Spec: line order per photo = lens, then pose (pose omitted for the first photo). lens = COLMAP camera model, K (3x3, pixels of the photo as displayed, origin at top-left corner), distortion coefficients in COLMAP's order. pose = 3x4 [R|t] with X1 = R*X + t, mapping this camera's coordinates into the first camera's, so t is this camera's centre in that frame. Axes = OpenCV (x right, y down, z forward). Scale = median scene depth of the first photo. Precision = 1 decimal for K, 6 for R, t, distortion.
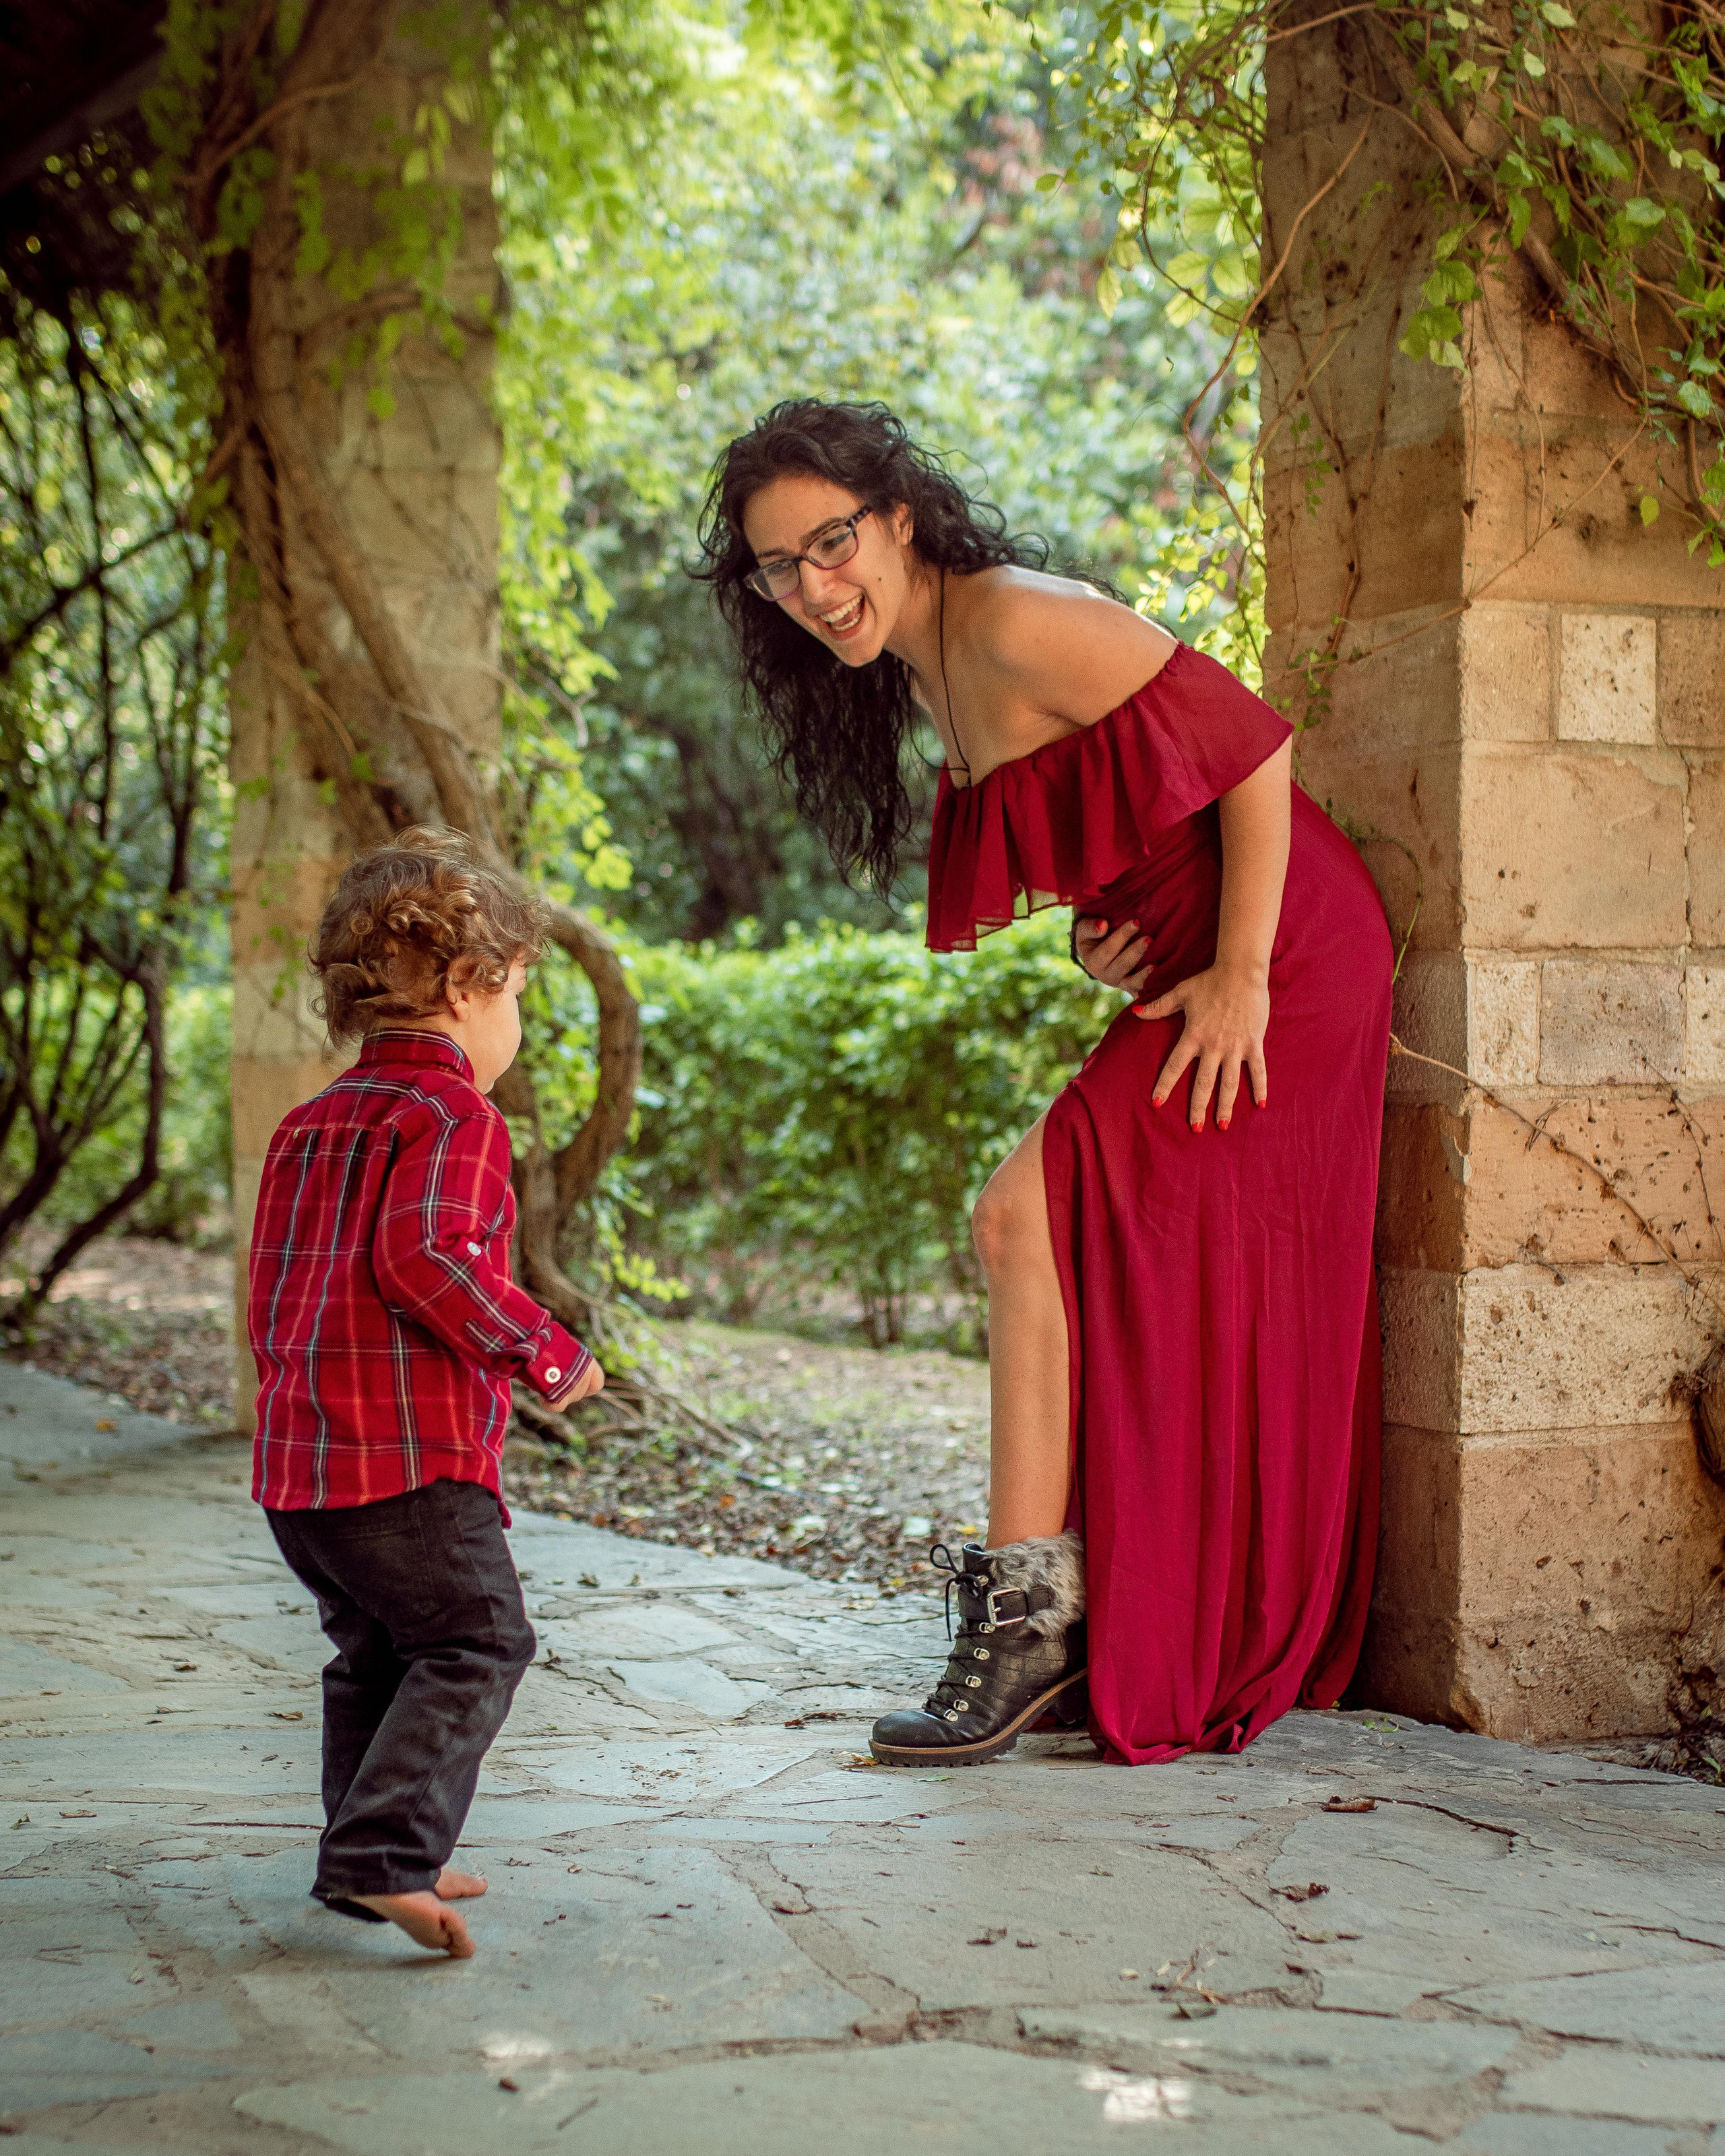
lens RADIAL K [[3627.3, 0, 860.2], [0, 3627.3, 1077.3], [0, 0, 1]] dist [-0.049662, 0.000000]
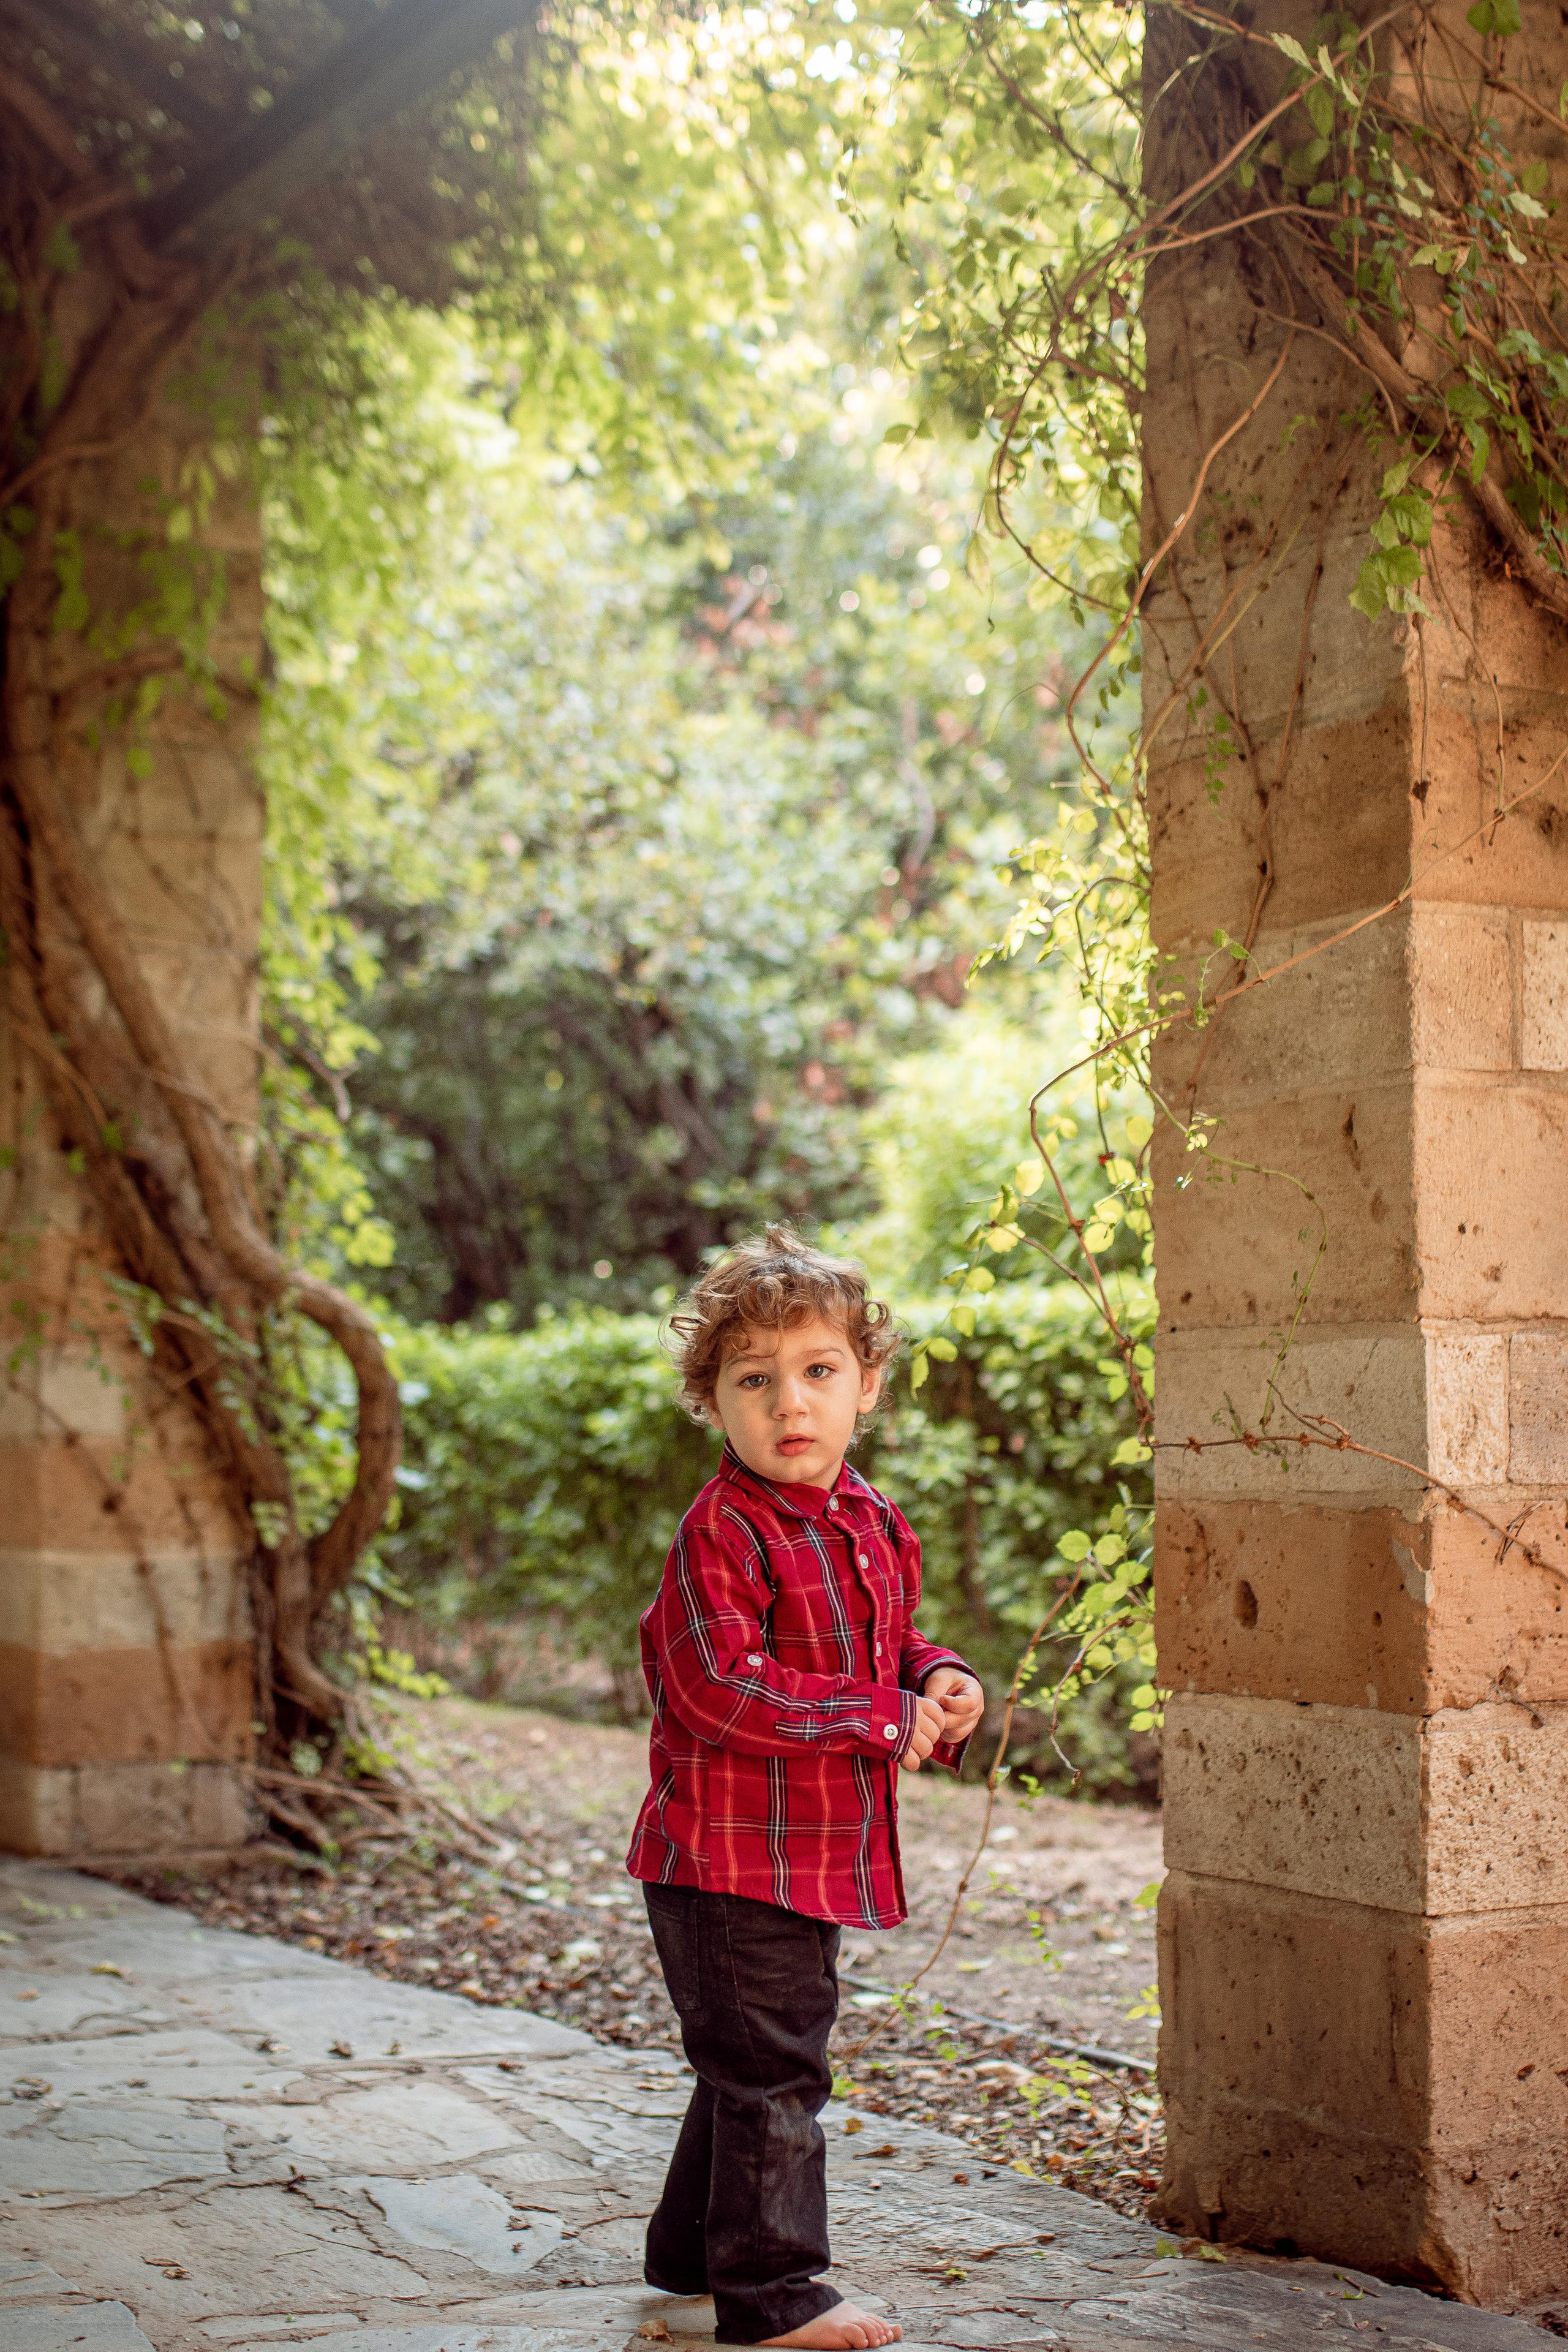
lens RADIAL K [[2891.1, 0, 788.0], [0, 2891.1, 1179.8], [0, 0, 1]] dist [-0.048585, 0.000000]
pose [[0.997007, 0.006201, 0.077063, -0.018425], [0.000836, 0.995854, -0.090959, -0.004899], [-0.077308, 0.090752, 0.992868, 0.236173]]
